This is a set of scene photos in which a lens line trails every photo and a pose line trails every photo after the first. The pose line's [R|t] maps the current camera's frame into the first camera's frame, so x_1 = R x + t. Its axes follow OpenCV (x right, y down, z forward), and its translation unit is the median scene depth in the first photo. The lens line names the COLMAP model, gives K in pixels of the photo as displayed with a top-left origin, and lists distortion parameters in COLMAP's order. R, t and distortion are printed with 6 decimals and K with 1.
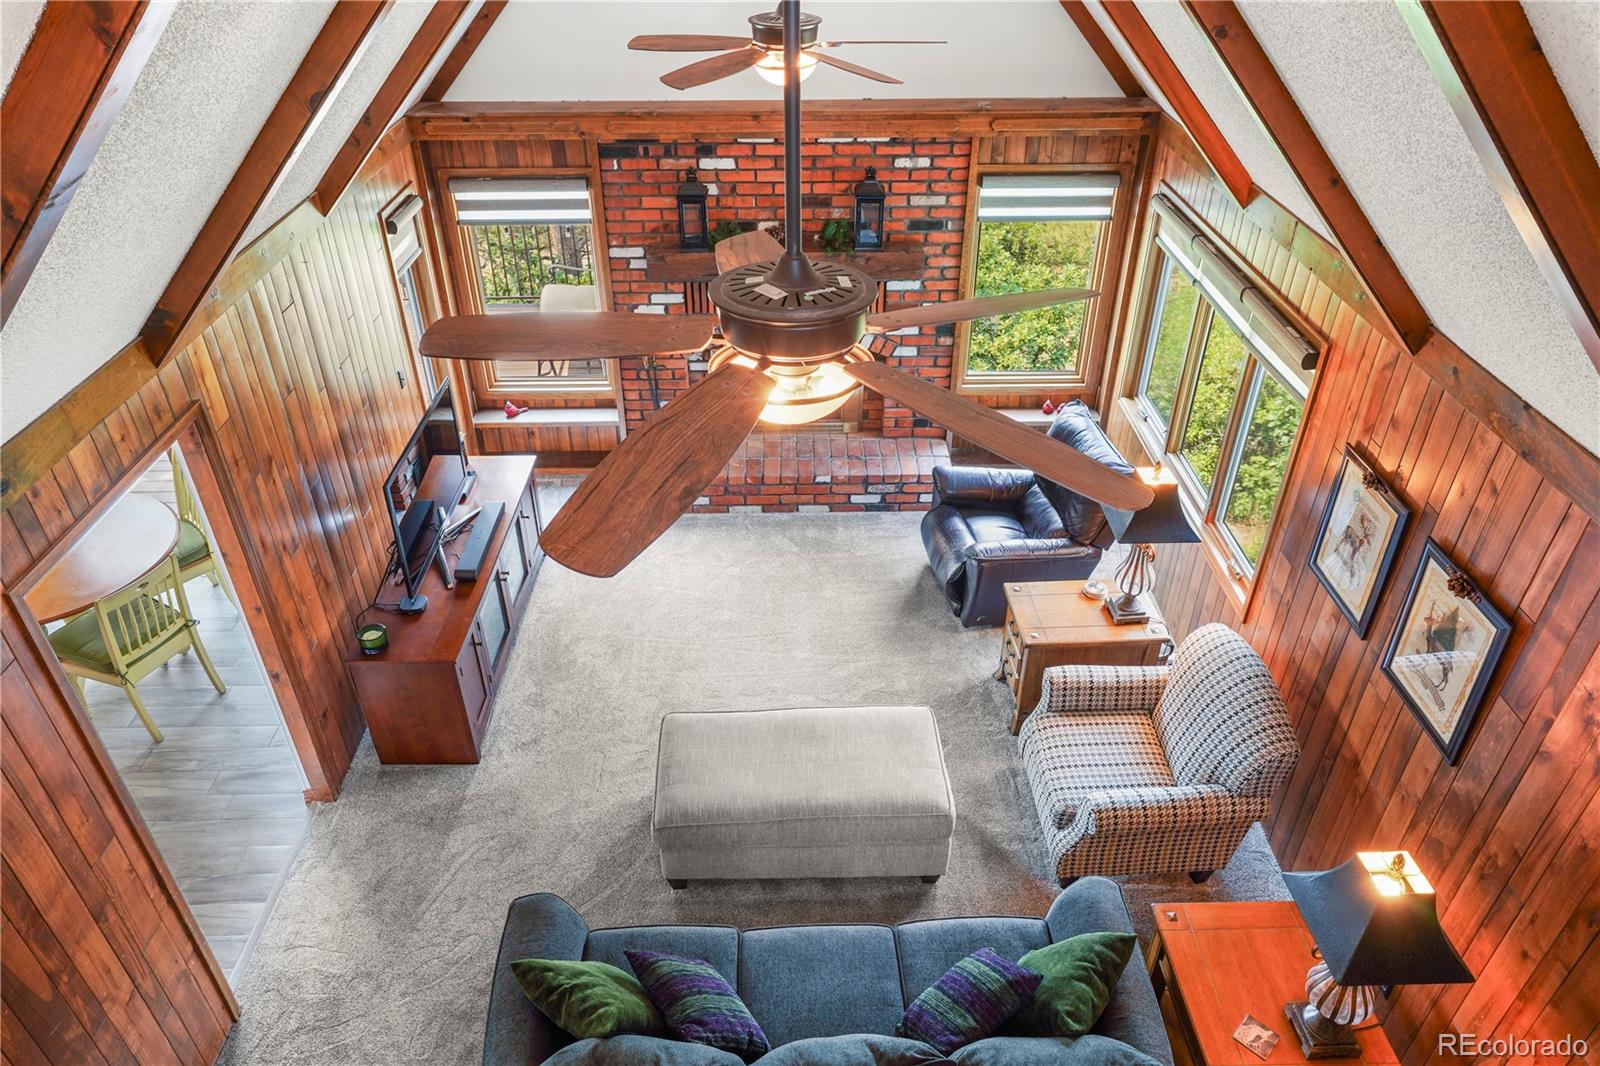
lens RADIAL K [[1050.1, 0, 799.1], [0, 1050.1, 535.6], [0, 0, 1]] dist [-0.024982, 0.001639]
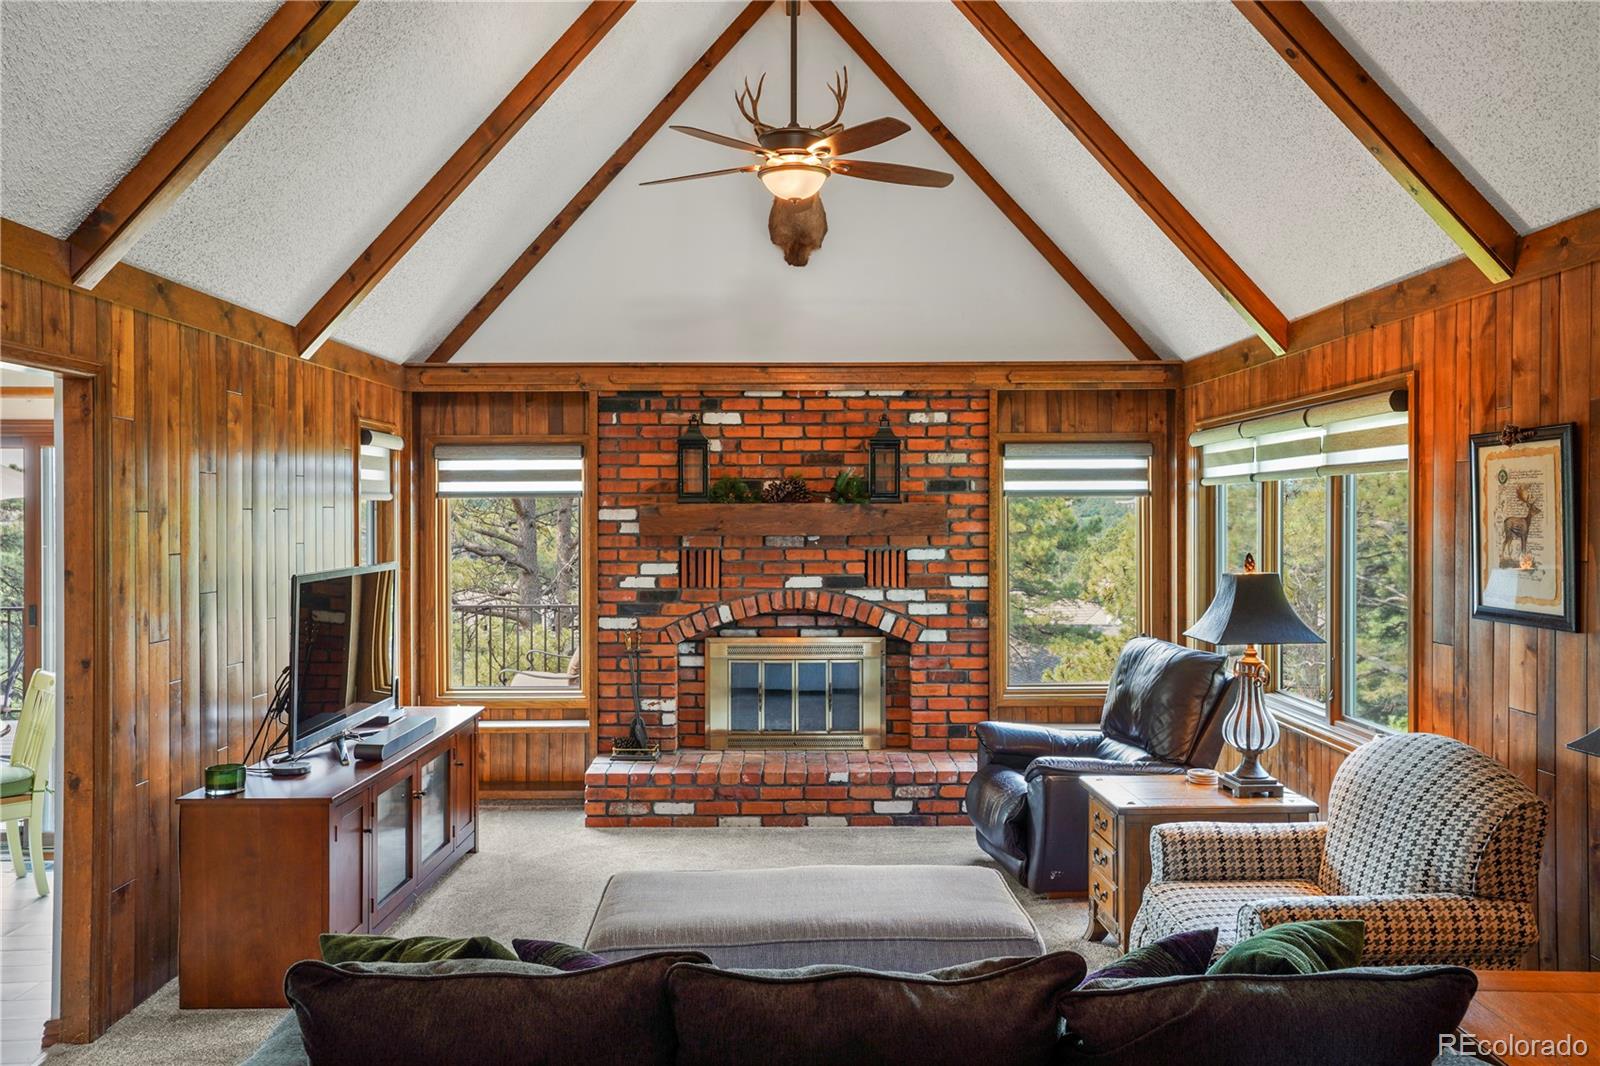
lens RADIAL K [[1178.7, 0, 802.4], [0, 1178.7, 527.2], [0, 0, 1]] dist [-0.010832, 0.028028]
pose [[0.999972, -0.000189, -0.007515, 0.002355], [-0.004072, 0.826738, -0.562572, 0.315421], [0.006319, 0.562587, 0.826714, 0.168759]]
